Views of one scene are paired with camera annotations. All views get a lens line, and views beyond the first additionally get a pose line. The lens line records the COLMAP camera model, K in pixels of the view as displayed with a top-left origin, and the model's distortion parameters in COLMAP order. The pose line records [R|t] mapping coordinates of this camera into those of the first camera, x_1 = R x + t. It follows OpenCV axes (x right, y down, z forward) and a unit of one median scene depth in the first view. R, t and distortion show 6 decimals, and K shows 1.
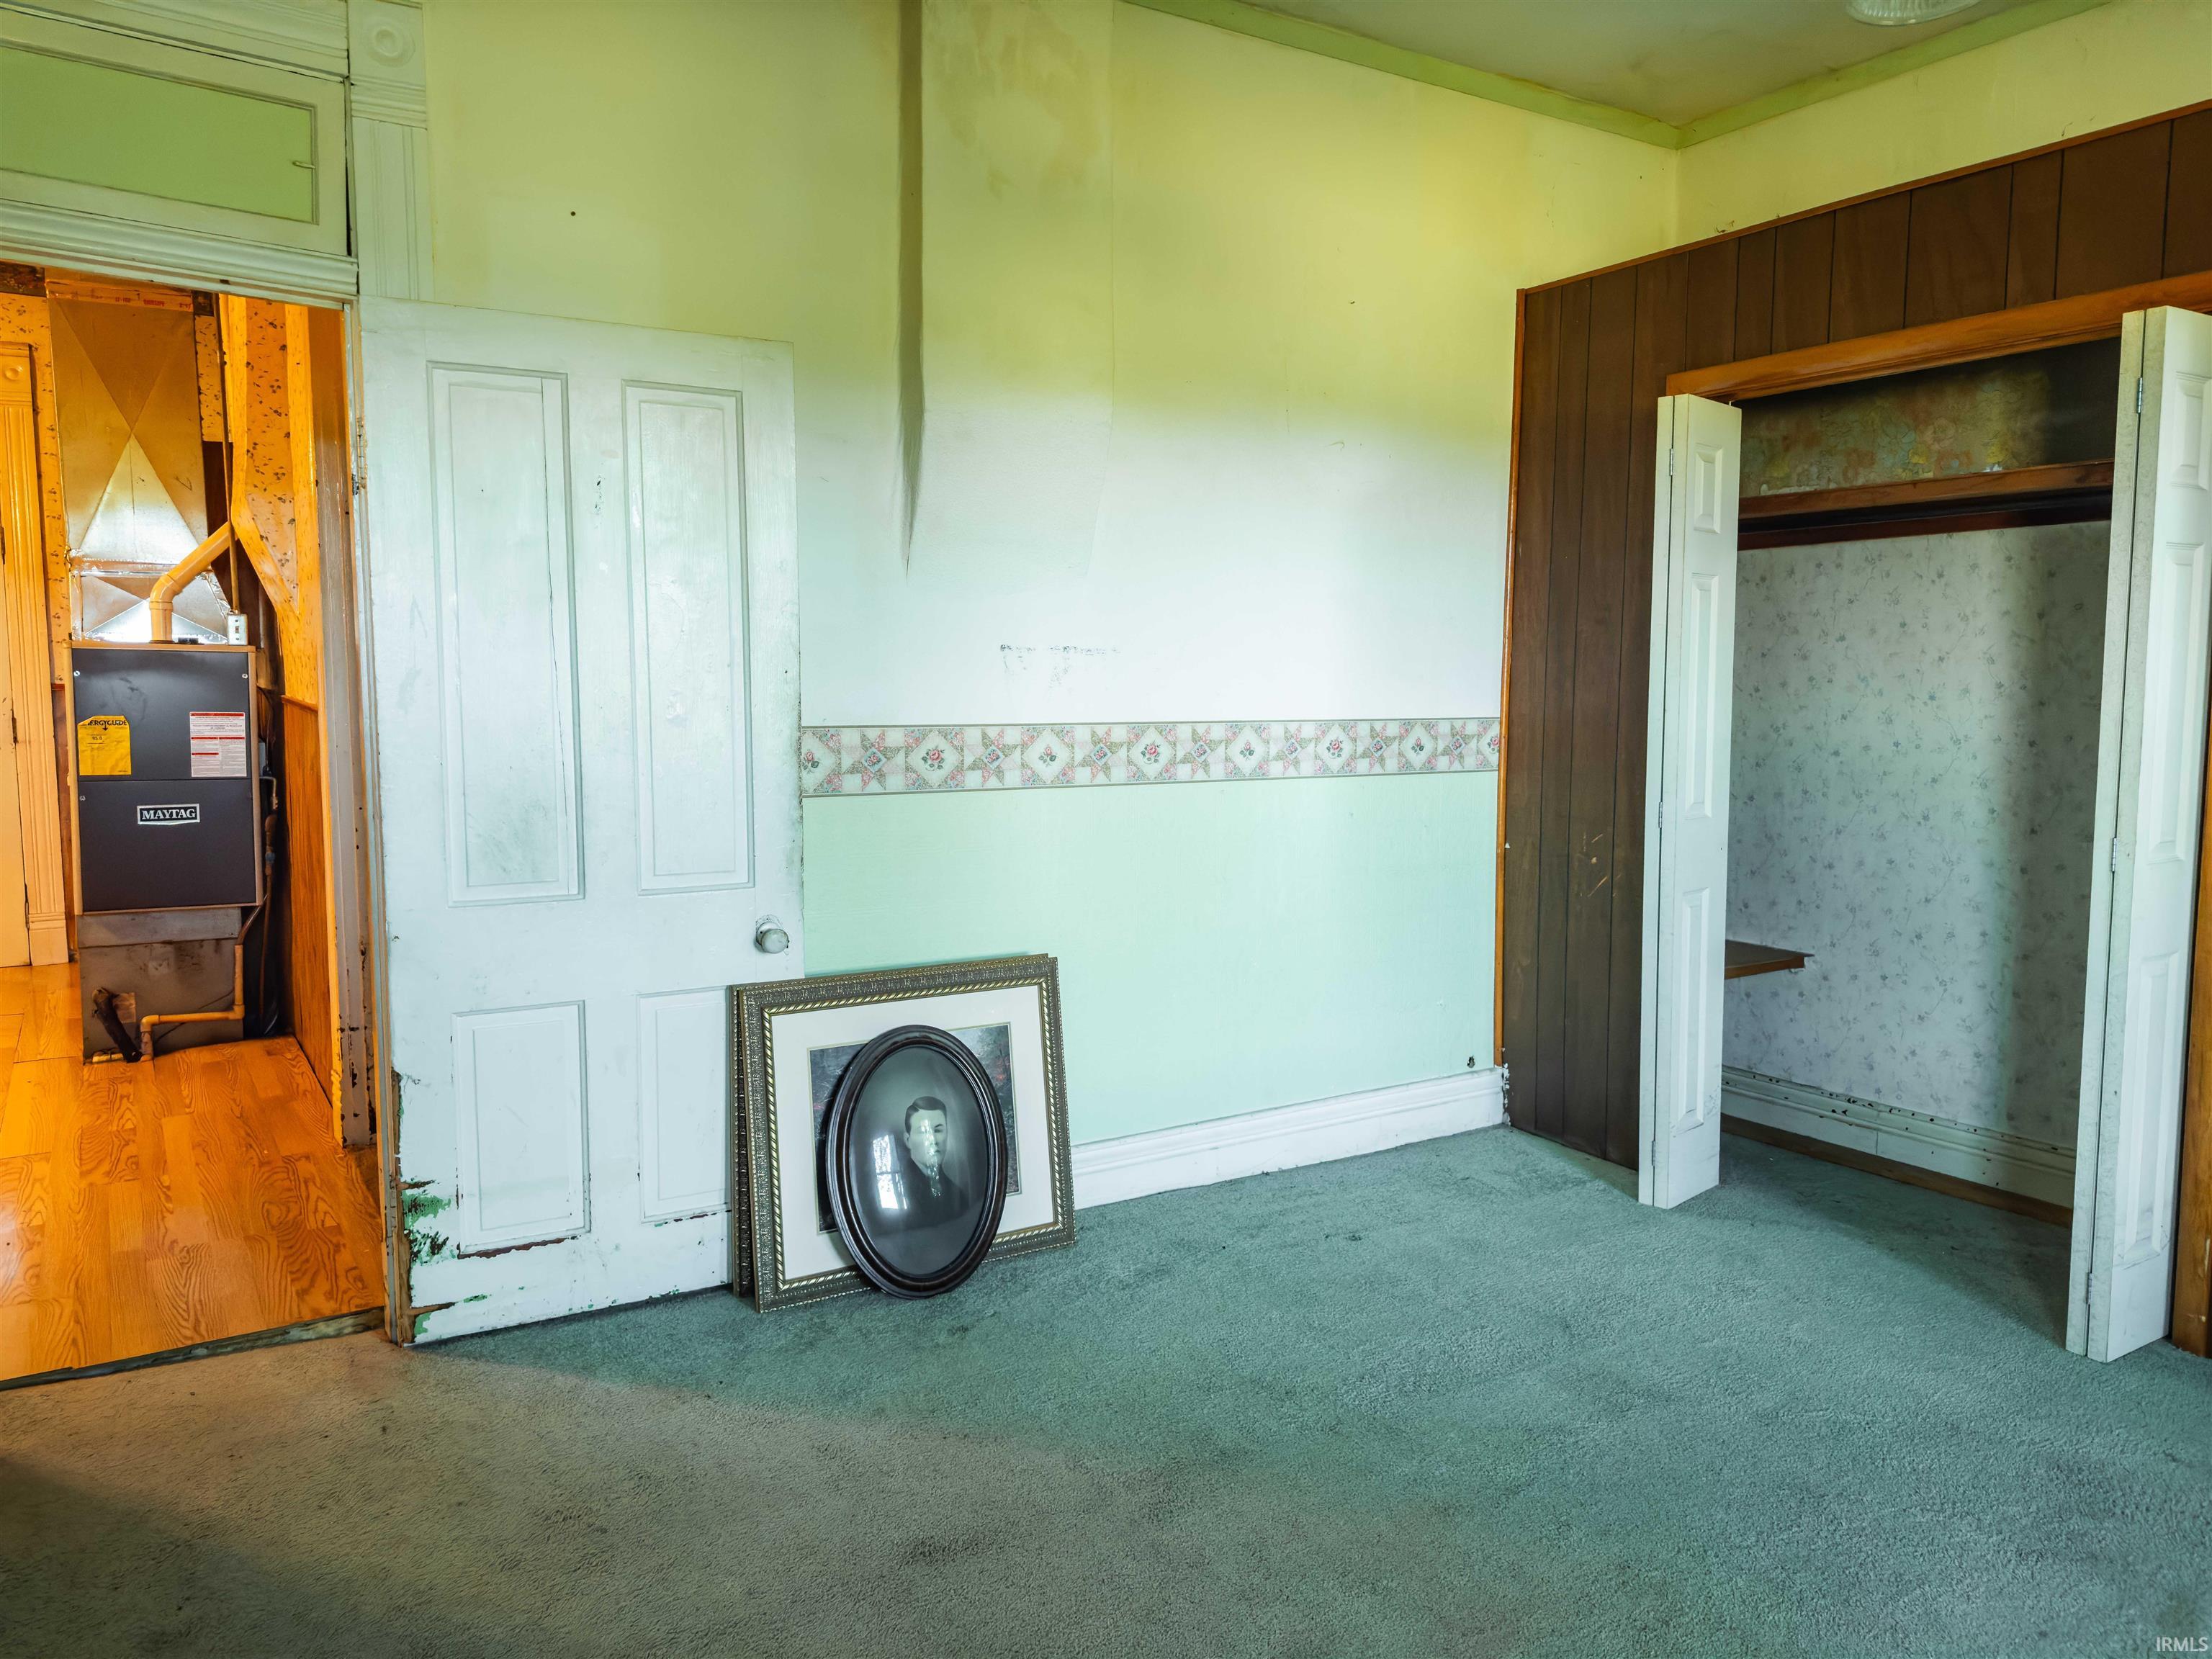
lens RADIAL K [[1552.4, 0, 1106.0], [0, 1552.4, 829.5], [0, 0, 1]] dist [0.068312, -0.078788]
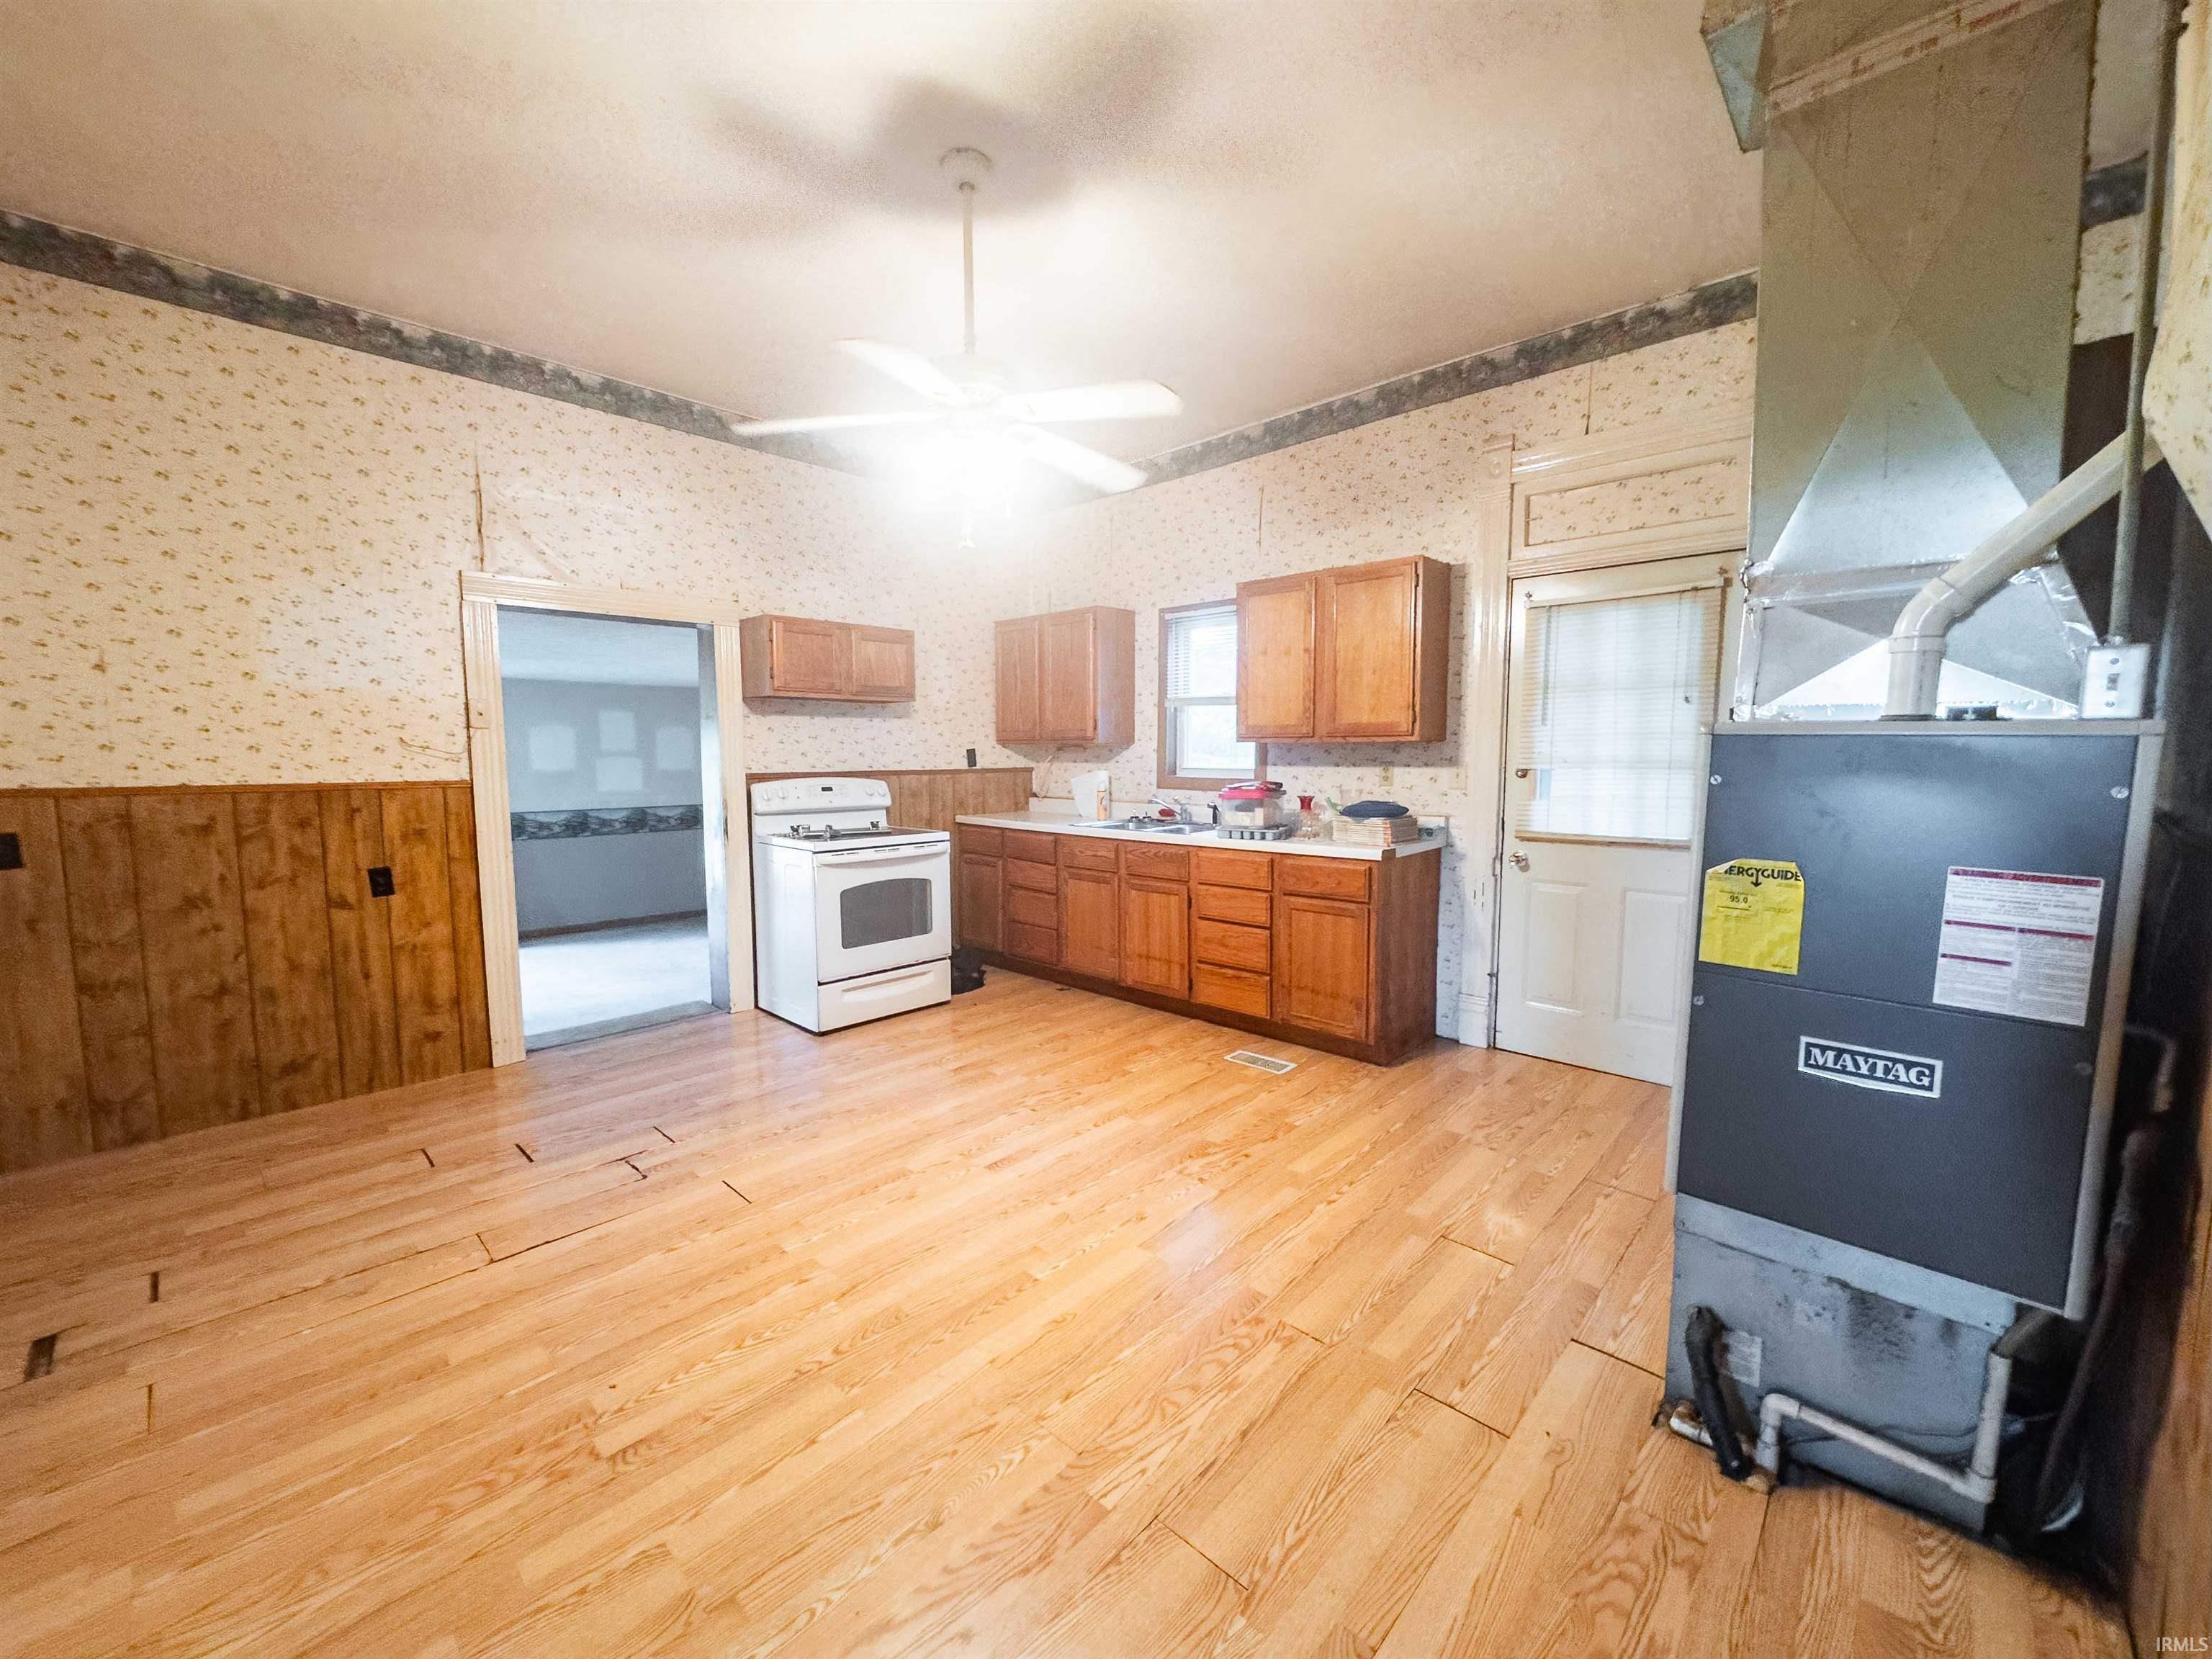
lens RADIAL K [[884.9, 0, 1102.9], [0, 884.9, 828.6], [0, 0, 1]] dist [-0.005223, 0.002760]
pose [[0.241862, 0.088542, -0.966263, -0.385269], [-0.089462, 0.993621, 0.068656, -0.079854], [0.966178, 0.069838, 0.248240, 0.681907]]
